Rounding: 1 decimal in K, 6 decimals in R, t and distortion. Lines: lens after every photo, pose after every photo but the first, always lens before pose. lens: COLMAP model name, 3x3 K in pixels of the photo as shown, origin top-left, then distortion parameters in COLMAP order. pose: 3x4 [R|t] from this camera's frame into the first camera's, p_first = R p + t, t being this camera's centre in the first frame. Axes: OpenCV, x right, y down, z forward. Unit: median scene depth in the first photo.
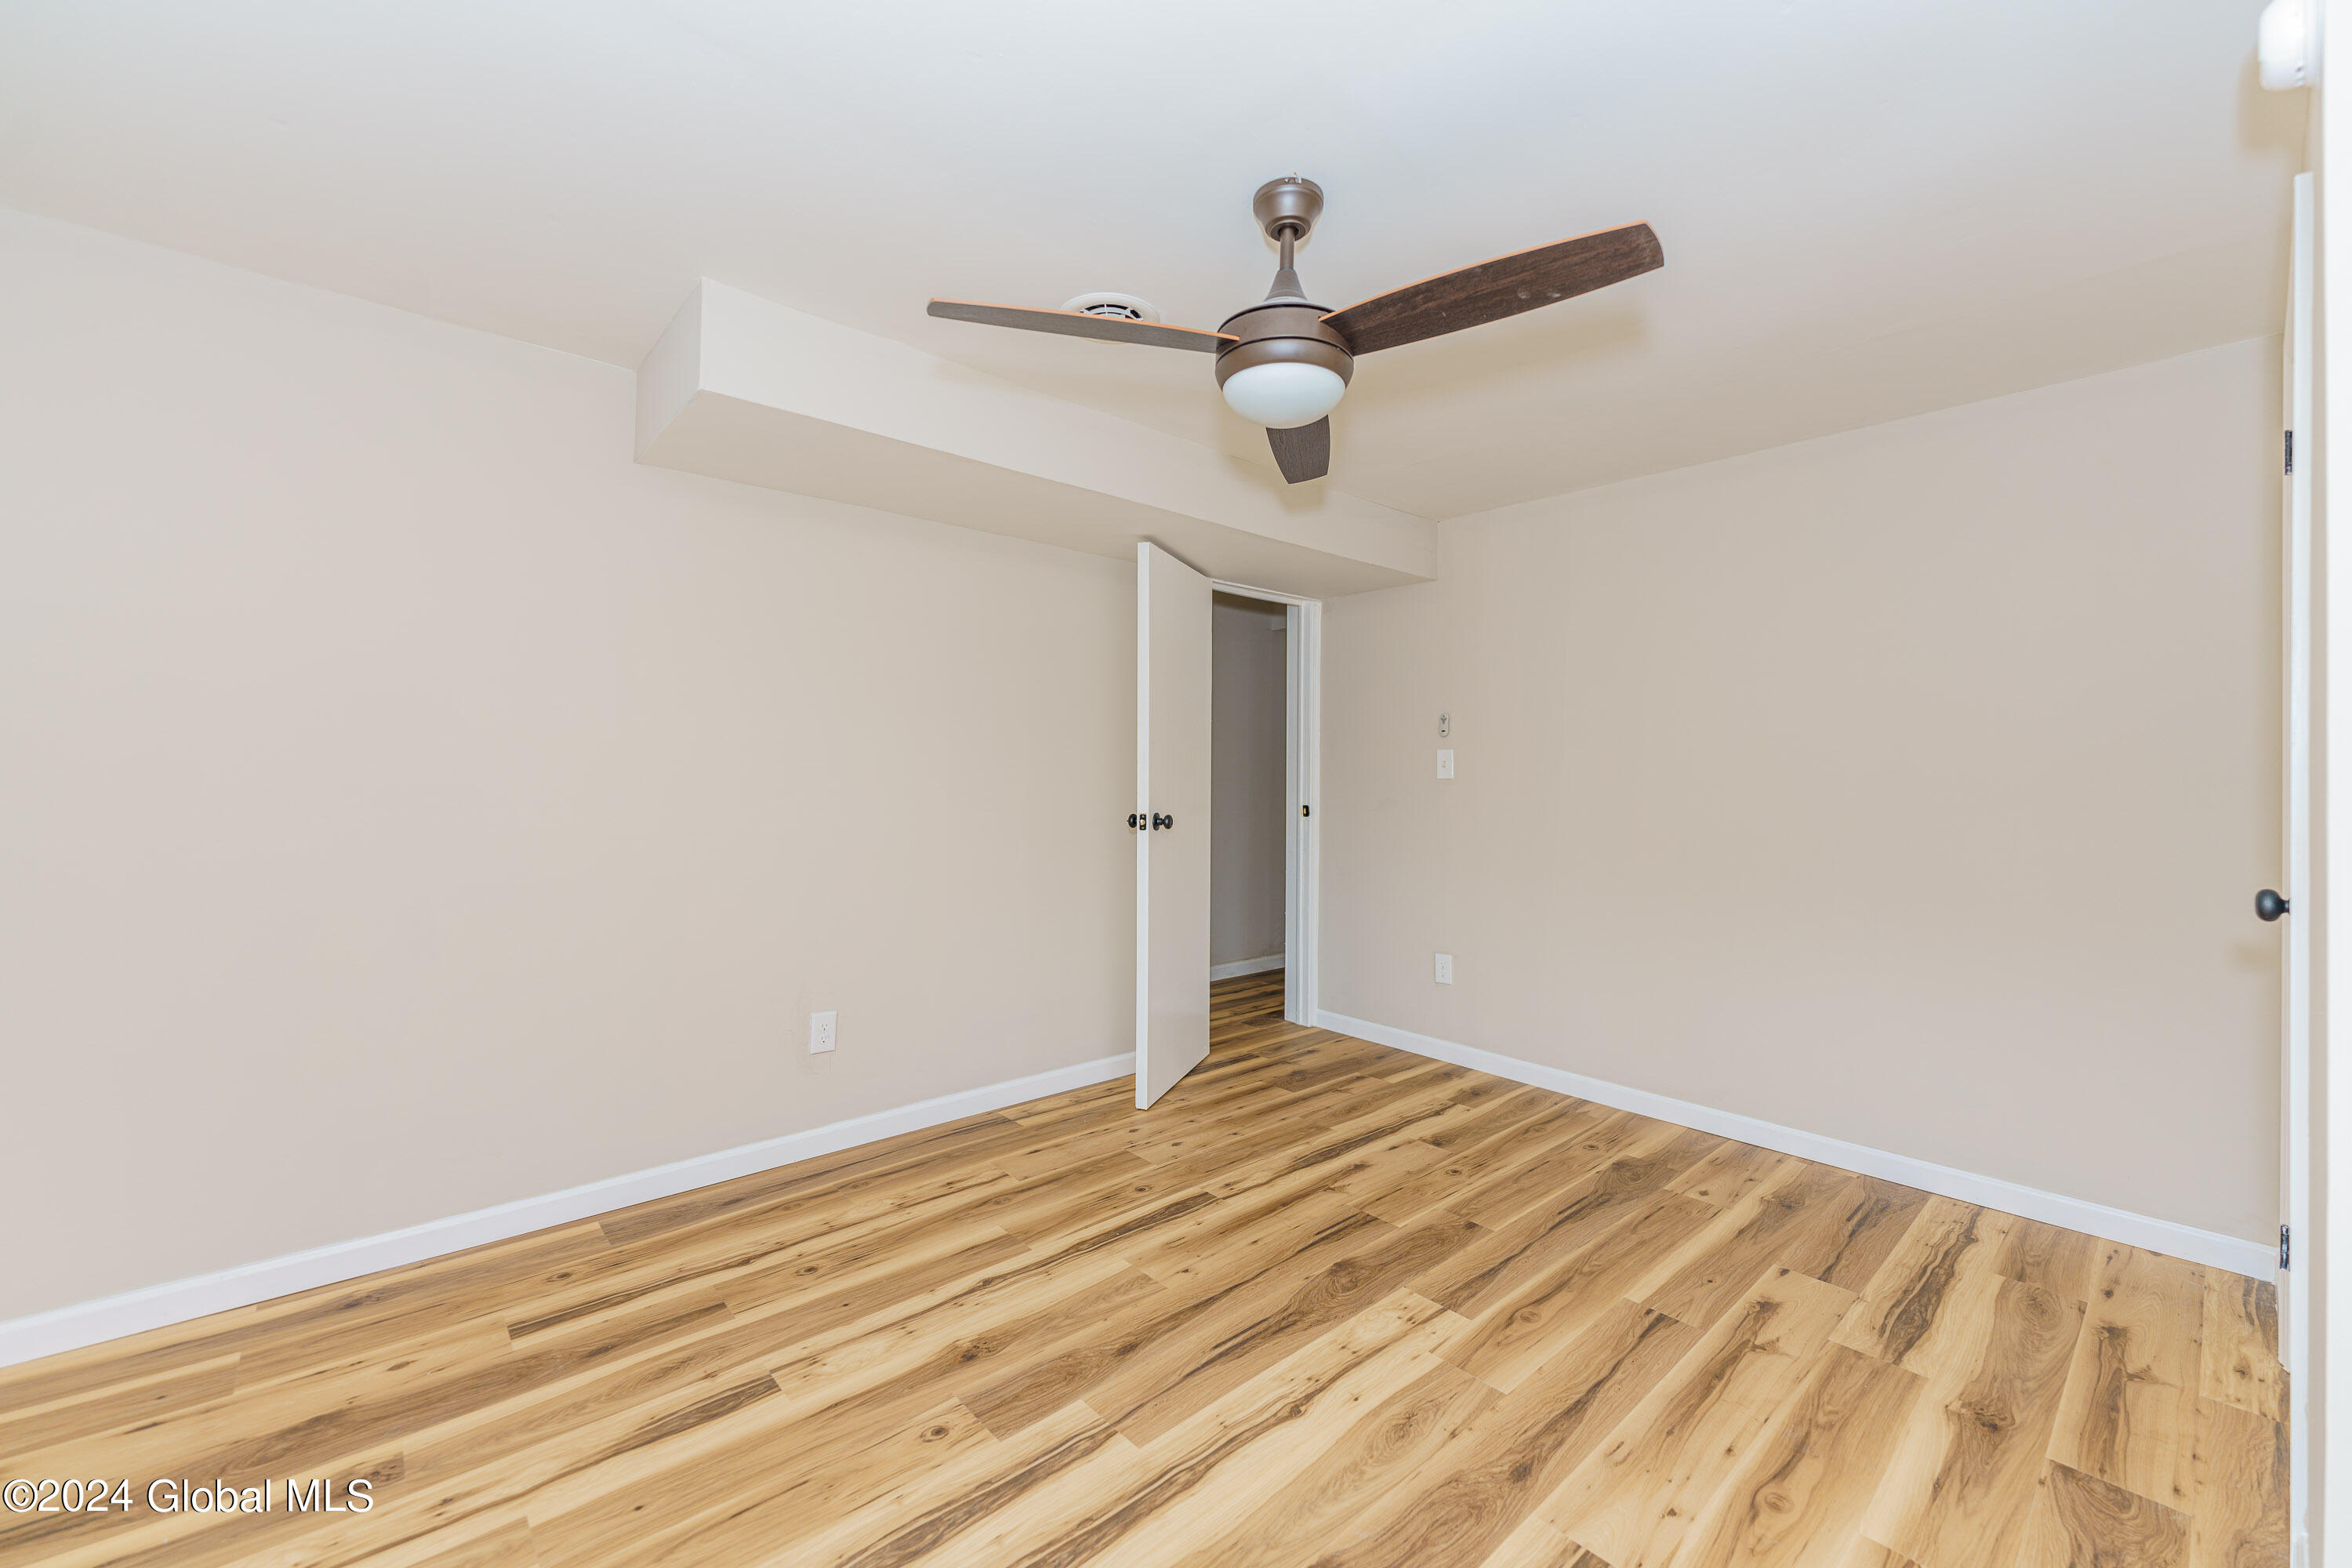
lens RADIAL K [[936.4, 0, 1177.7], [0, 936.4, 779.7], [0, 0, 1]] dist [0.001710, -0.000139]
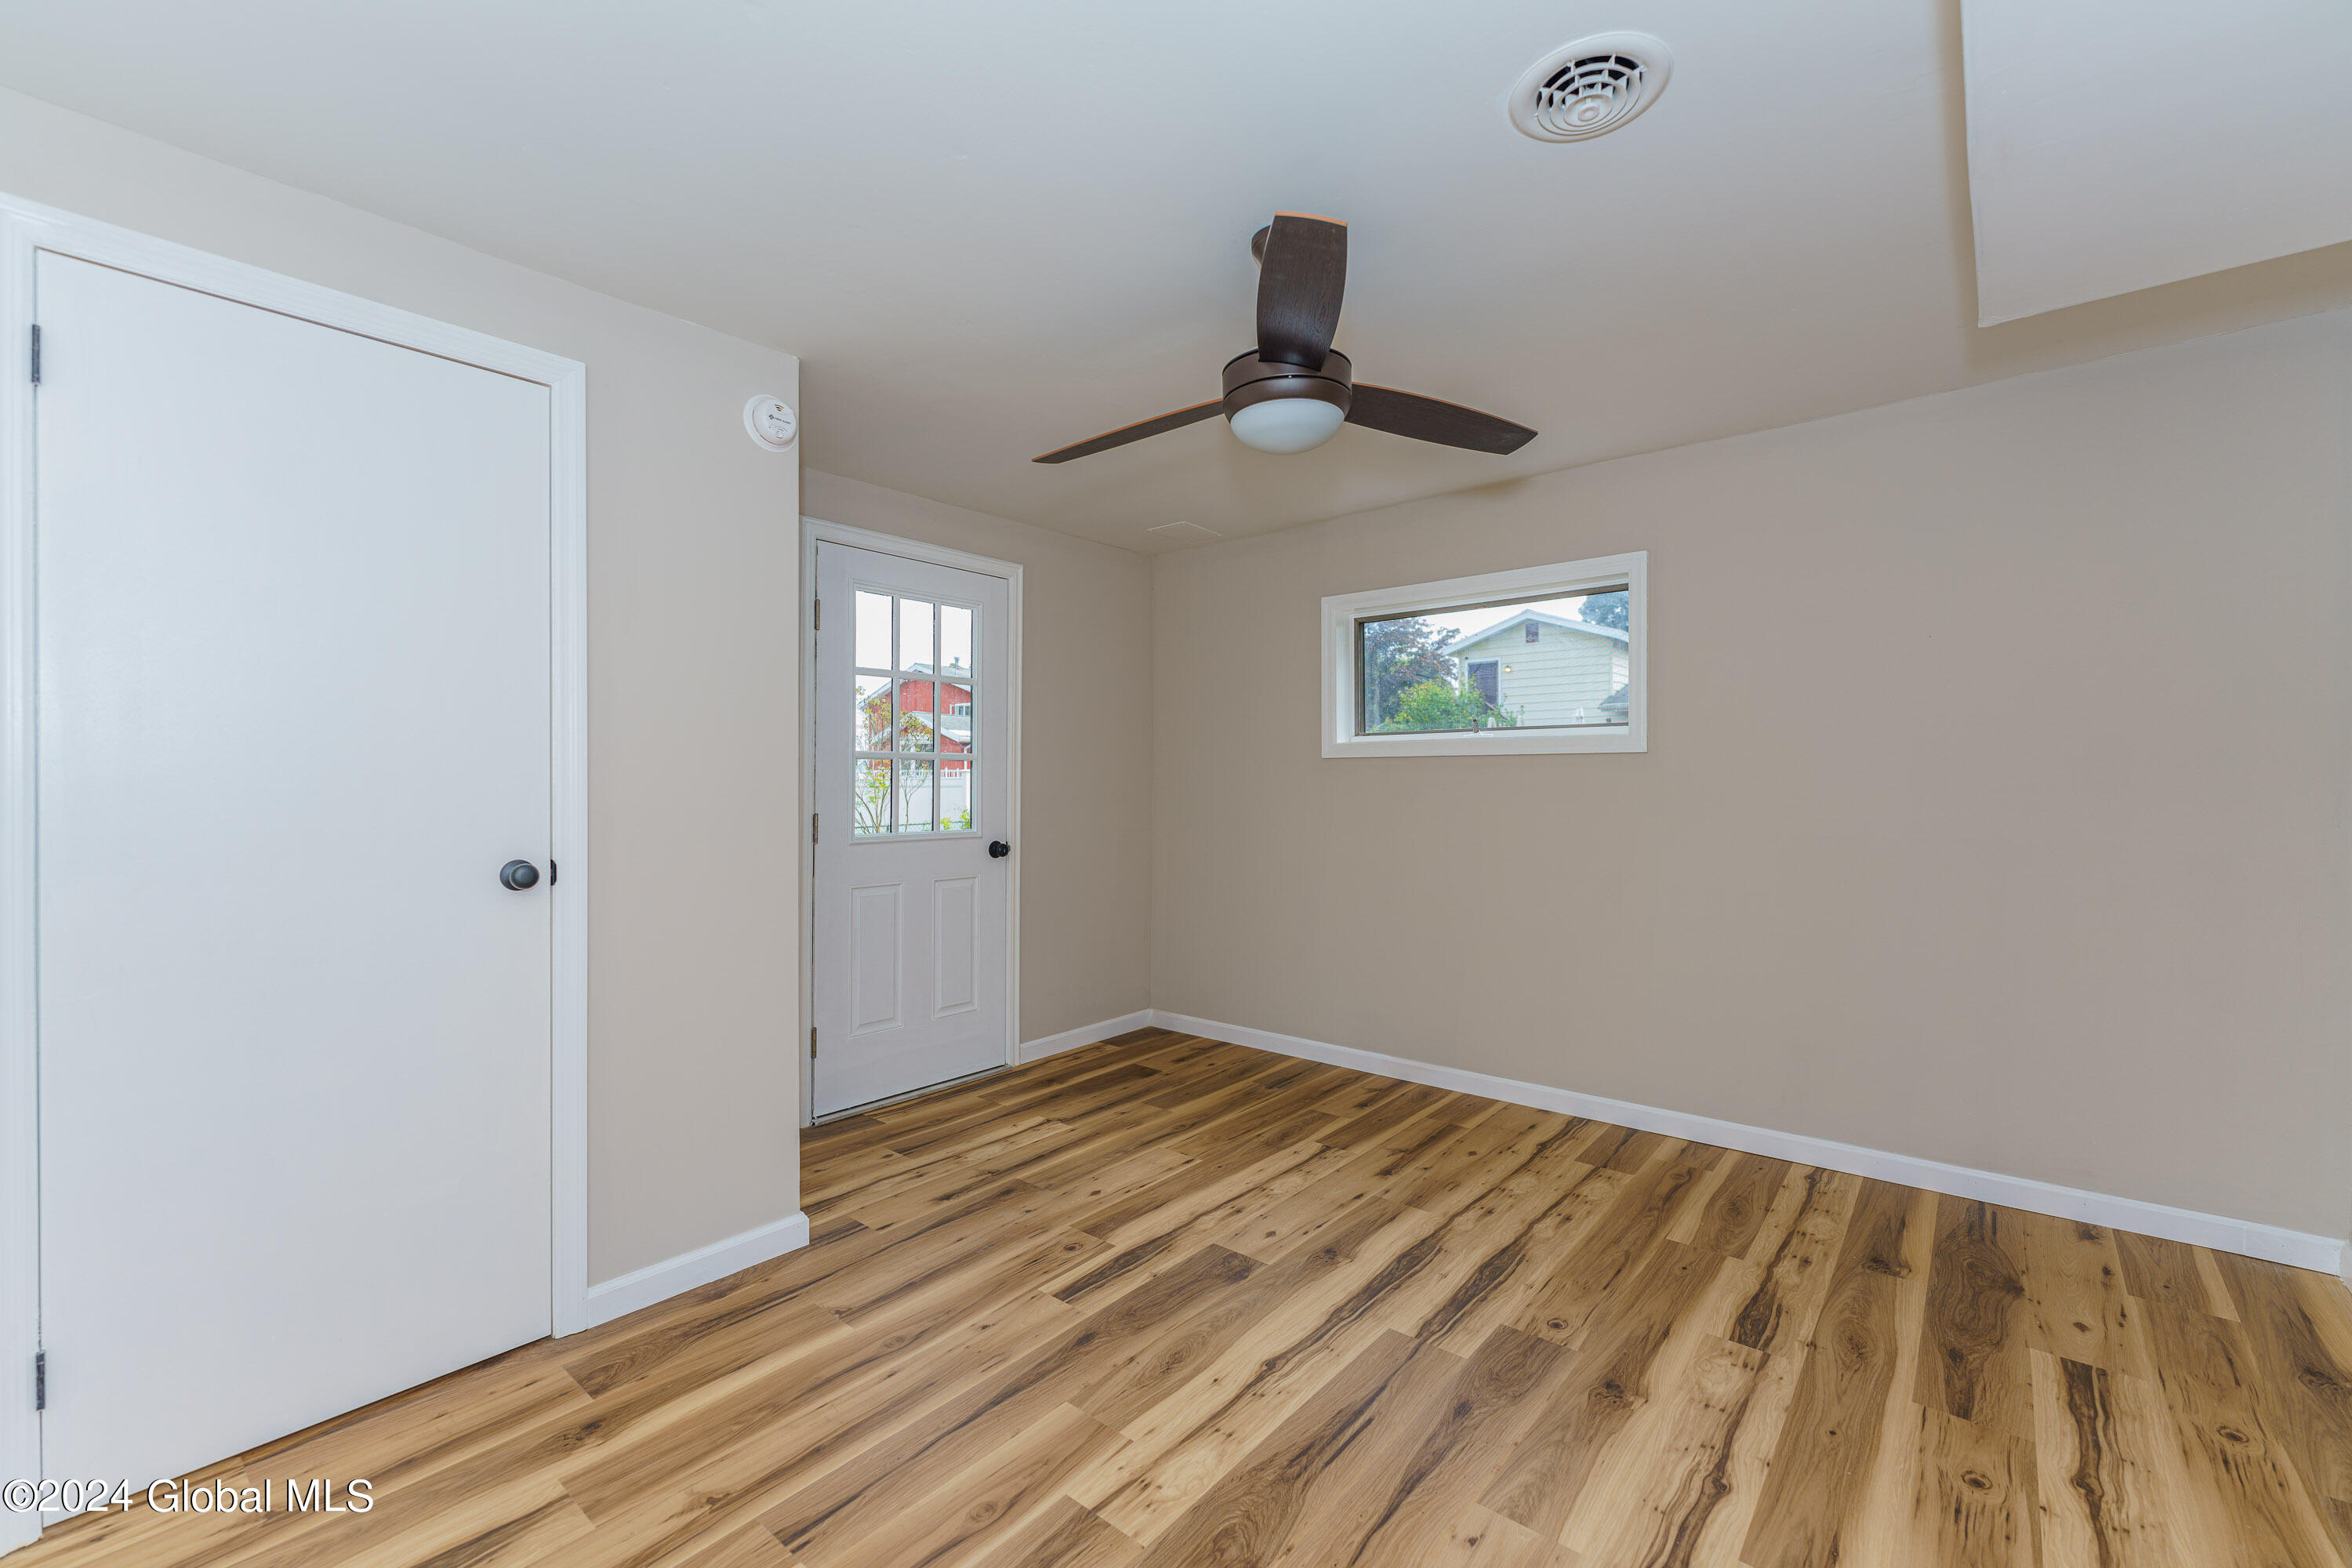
lens RADIAL K [[936.4, 0, 1177.7], [0, 936.4, 779.7], [0, 0, 1]] dist [0.001710, -0.000139]
pose [[-0.989559, -0.005767, -0.144013, 0.367291], [-0.005135, 0.999975, -0.004758, 0.001534], [0.144037, -0.003968, -0.989564, 1.928635]]
